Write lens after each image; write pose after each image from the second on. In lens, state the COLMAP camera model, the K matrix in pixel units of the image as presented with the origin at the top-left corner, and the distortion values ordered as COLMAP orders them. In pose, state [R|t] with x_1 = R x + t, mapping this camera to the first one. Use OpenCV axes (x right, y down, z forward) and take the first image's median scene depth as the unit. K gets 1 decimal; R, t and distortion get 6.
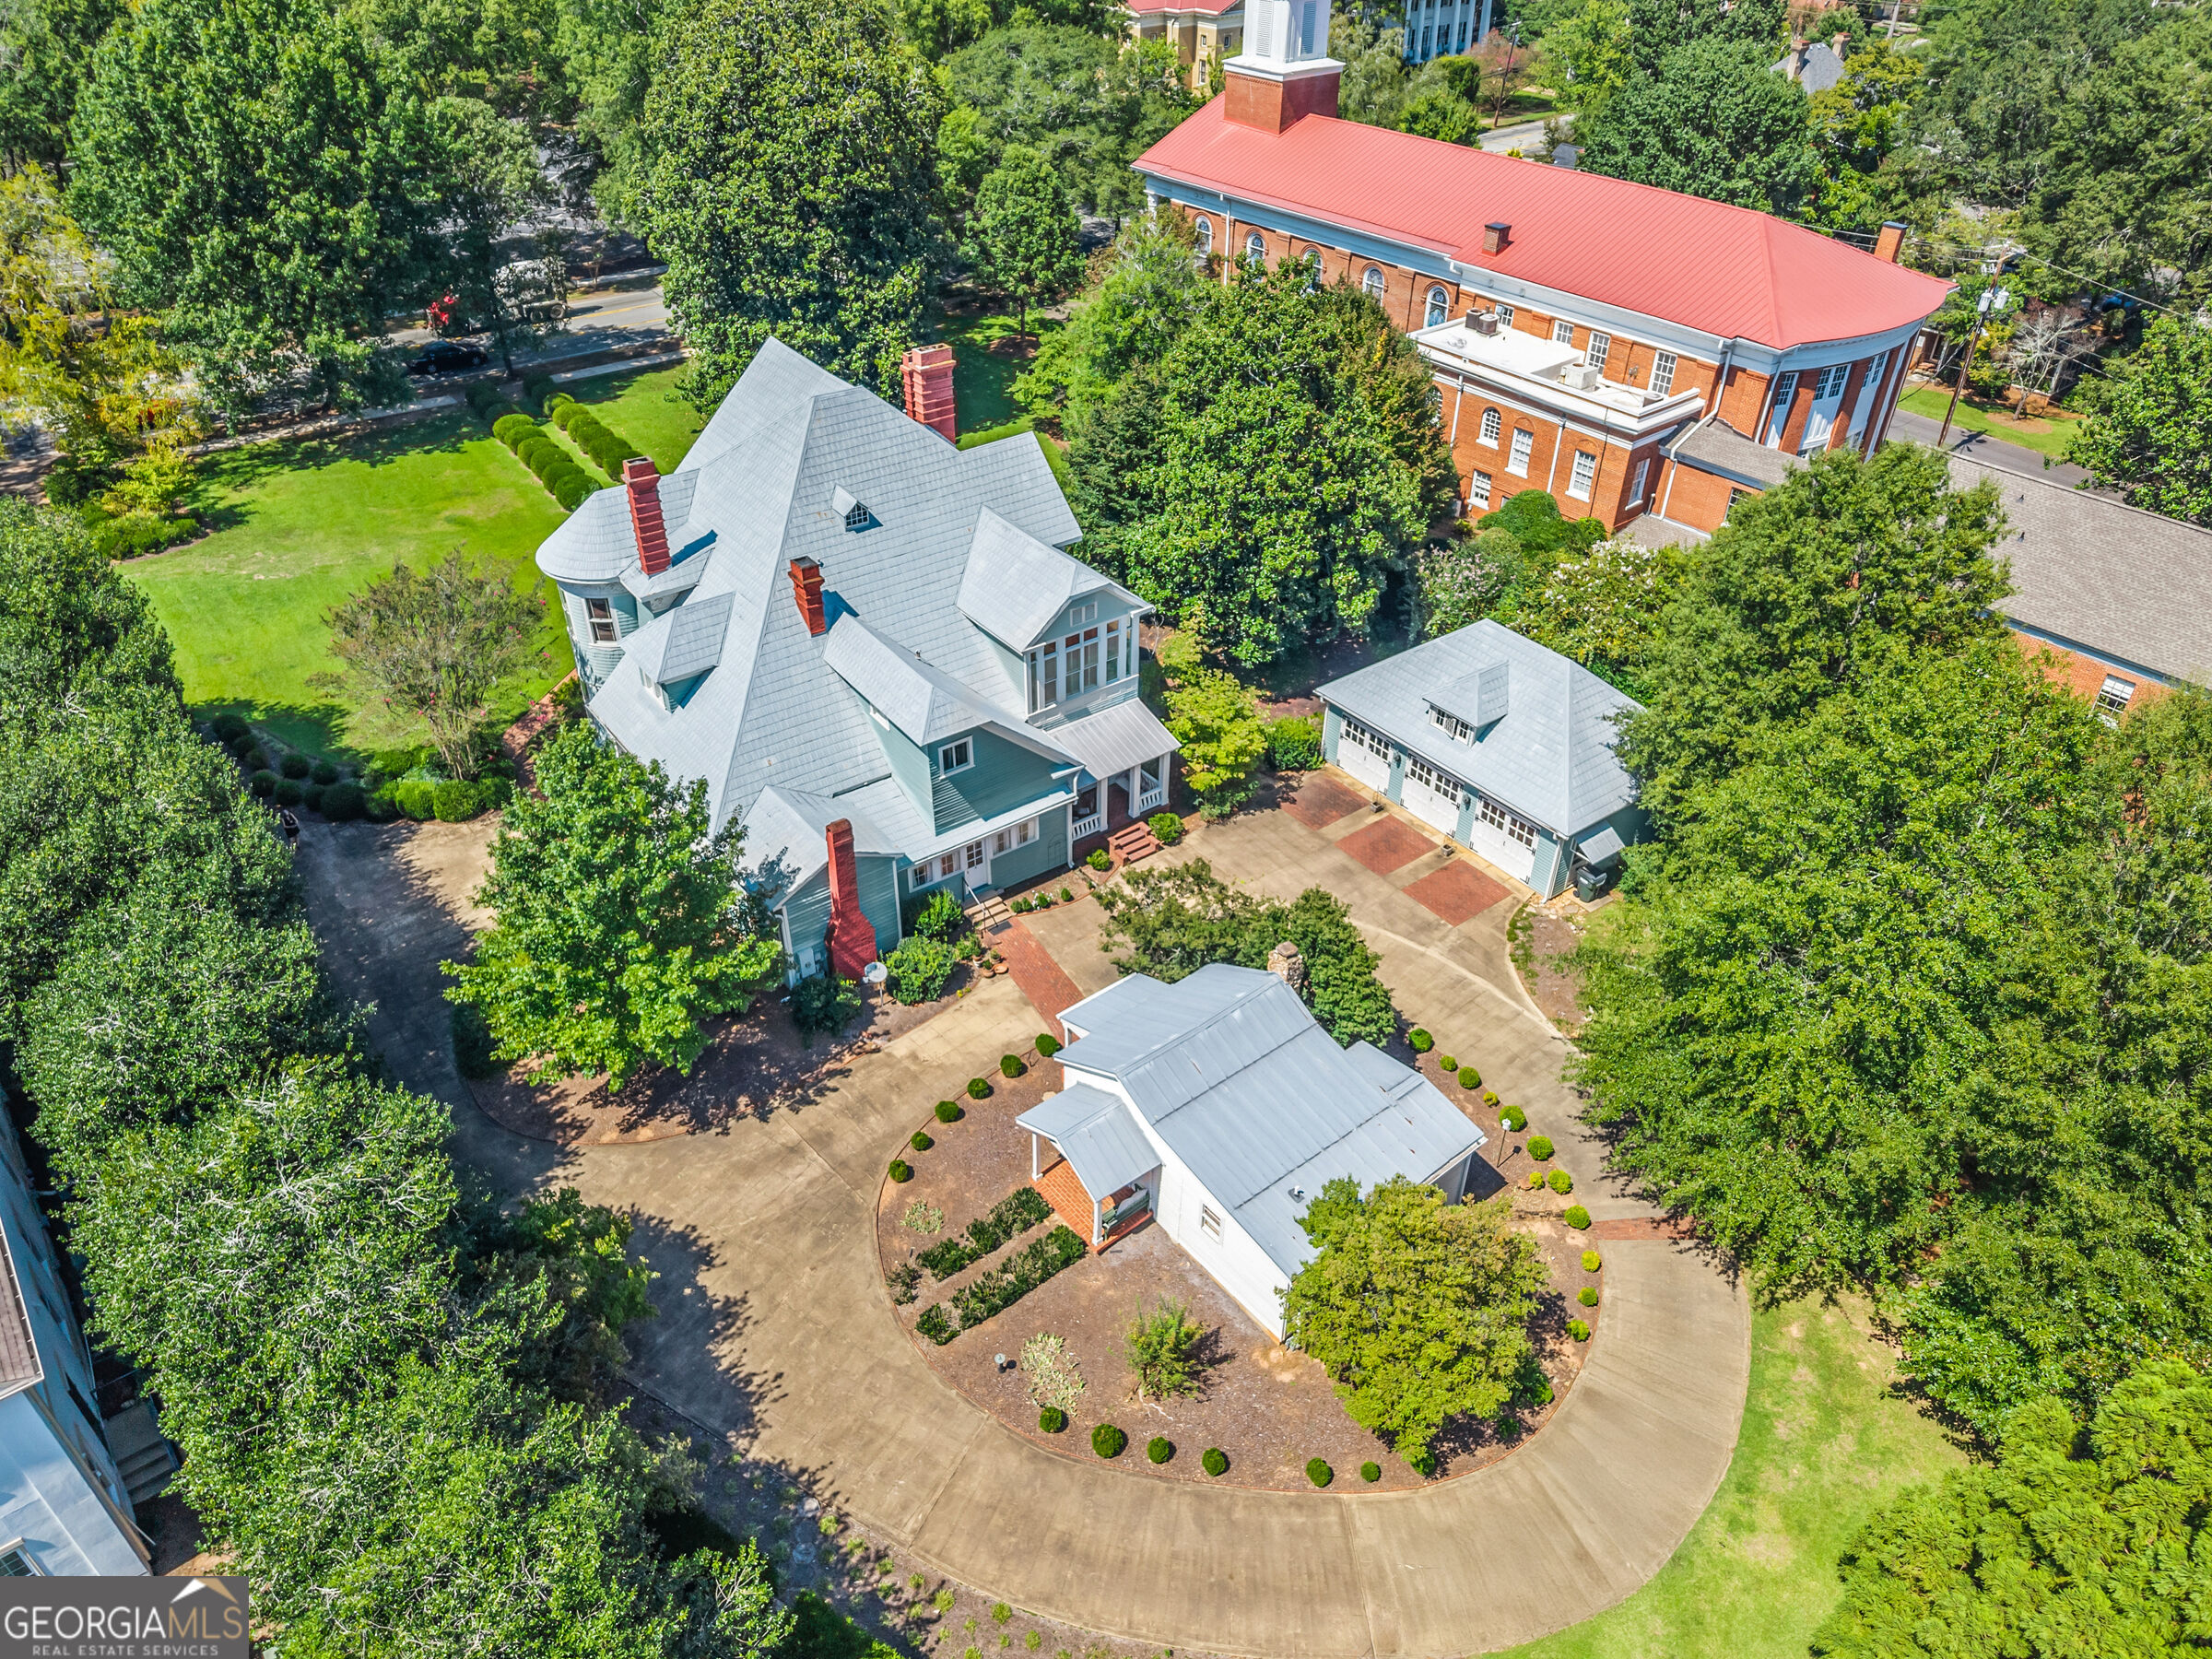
lens RADIAL K [[1448.3, 0, 1106.0], [0, 1448.3, 829.5], [0, 0, 1]] dist [0.024811, -0.002314]
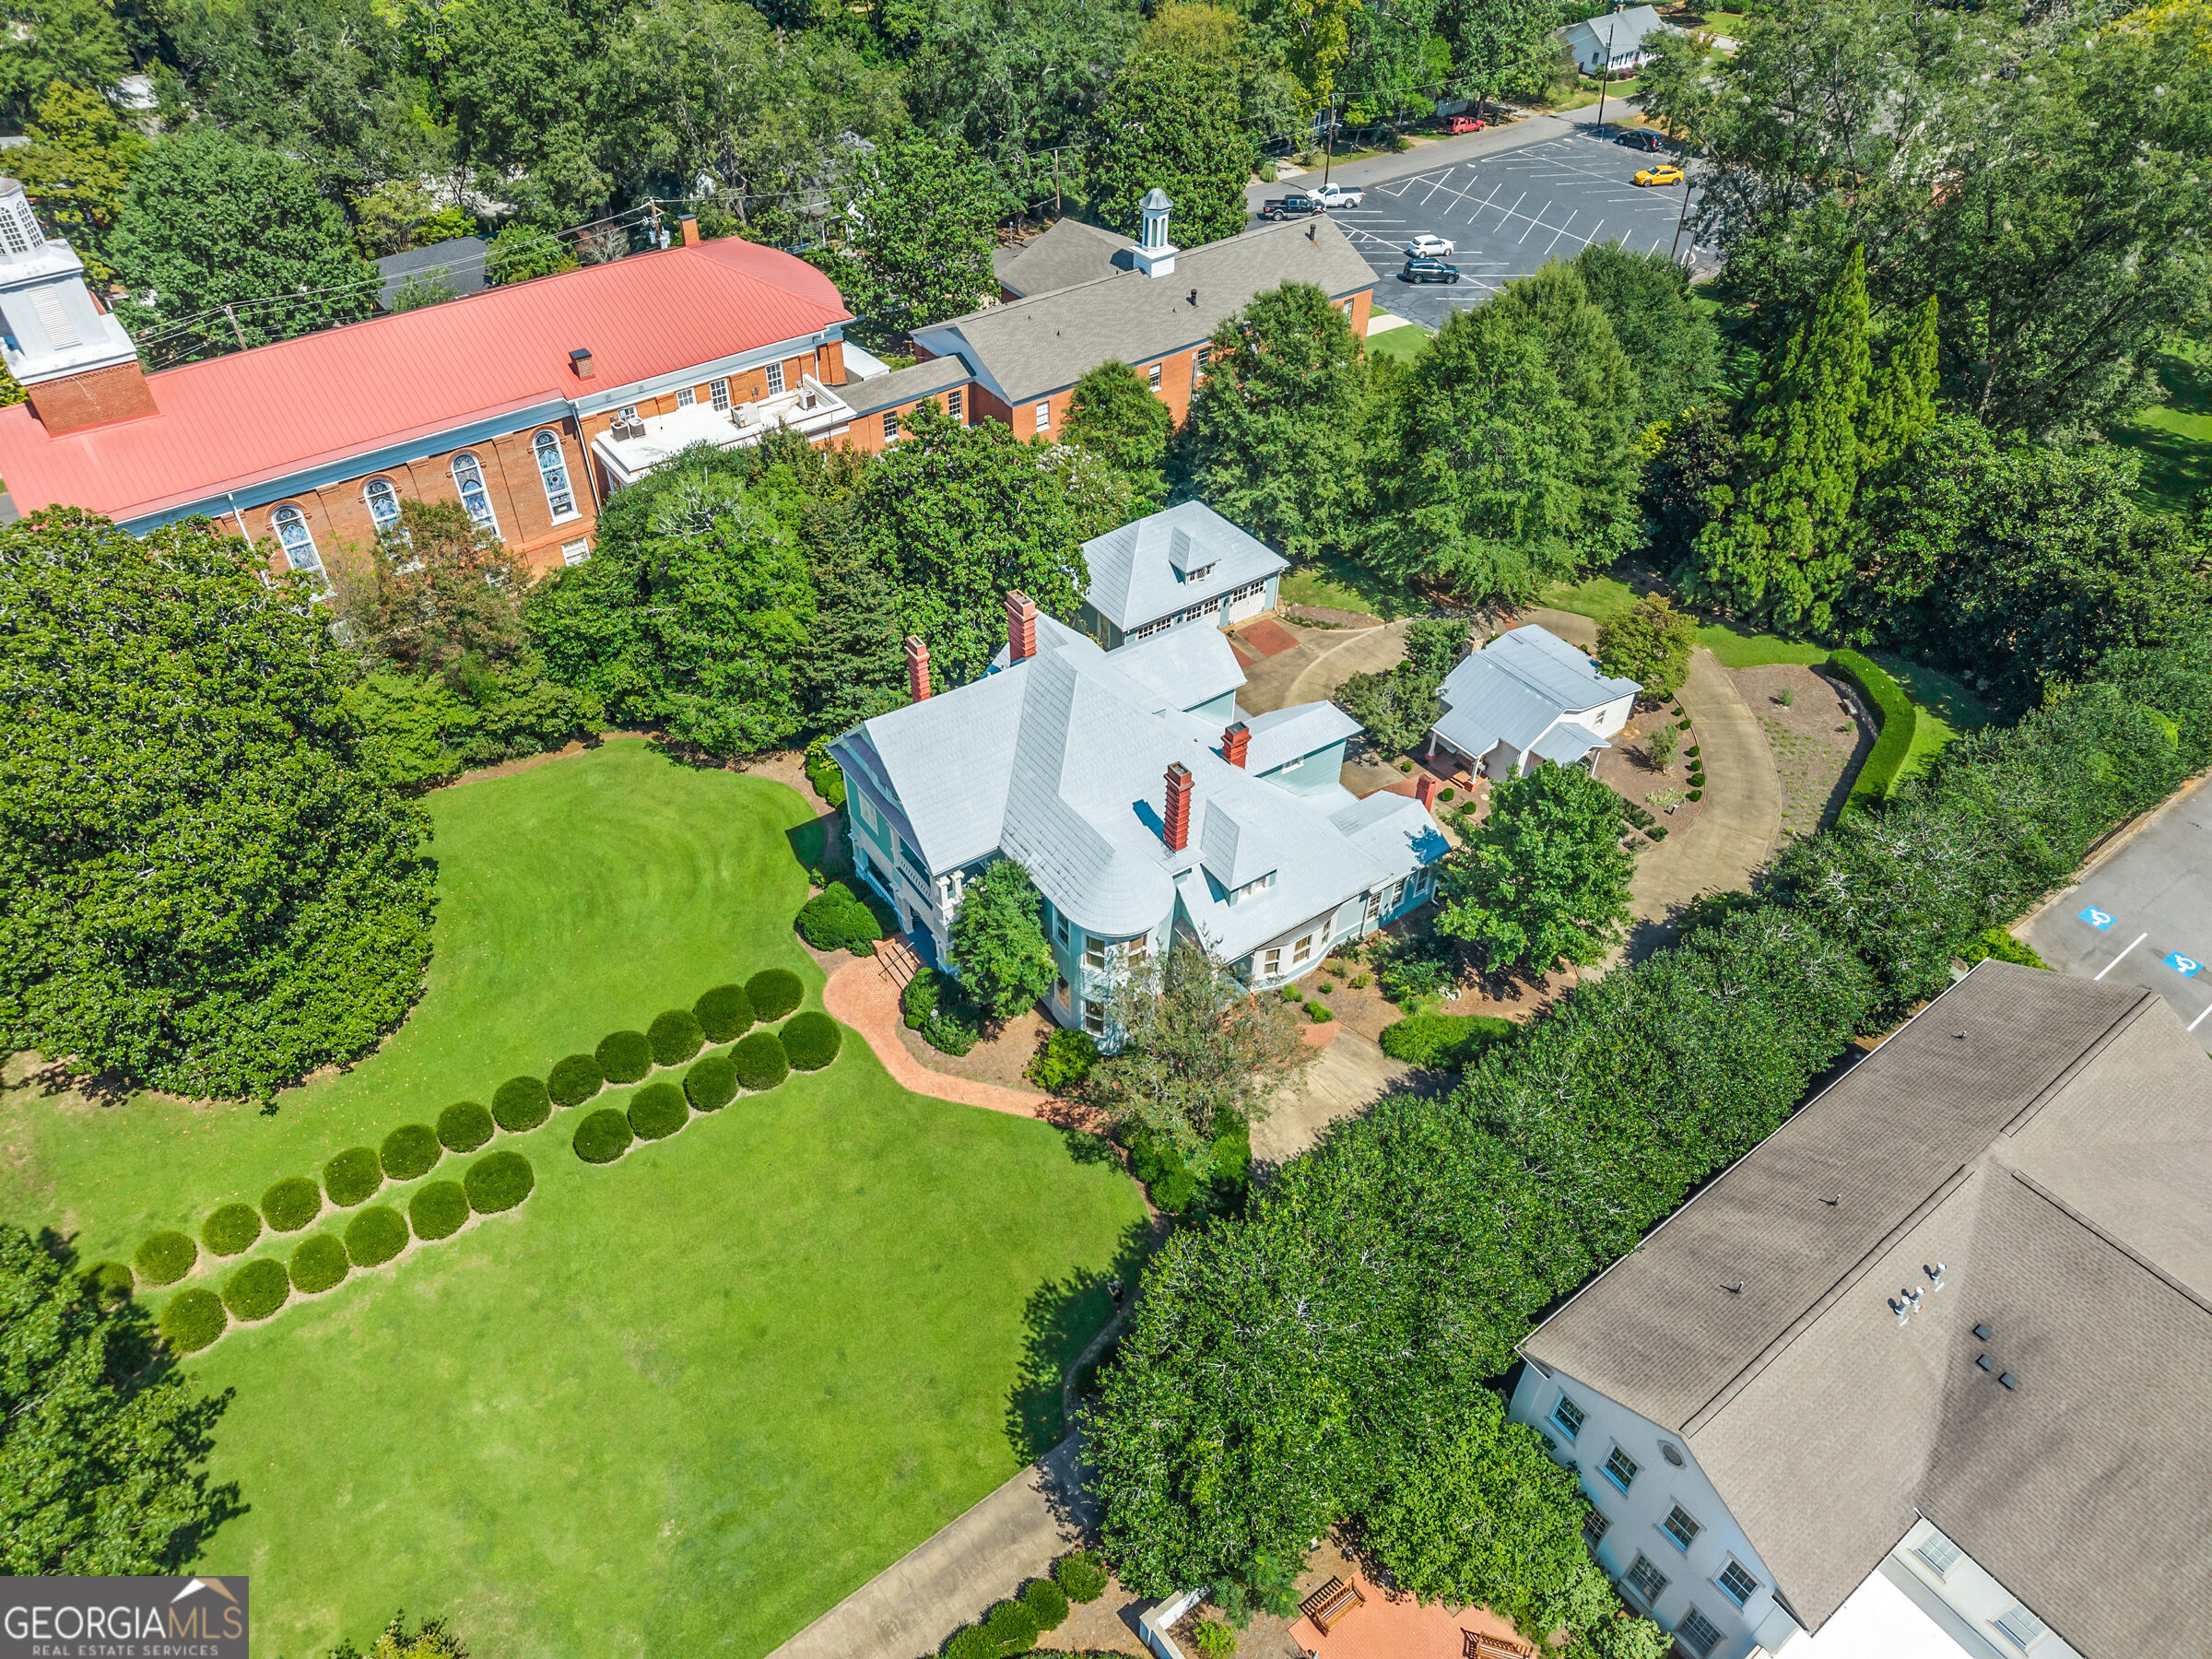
lens RADIAL K [[1448.3, 0, 1106.0], [0, 1448.3, 829.5], [0, 0, 1]] dist [0.024811, -0.002314]
pose [[0.041249, -0.687611, 0.724907, -1.539727], [0.587209, 0.603685, 0.539212, -1.144020], [-0.808383, 0.403430, 0.428673, 0.739934]]
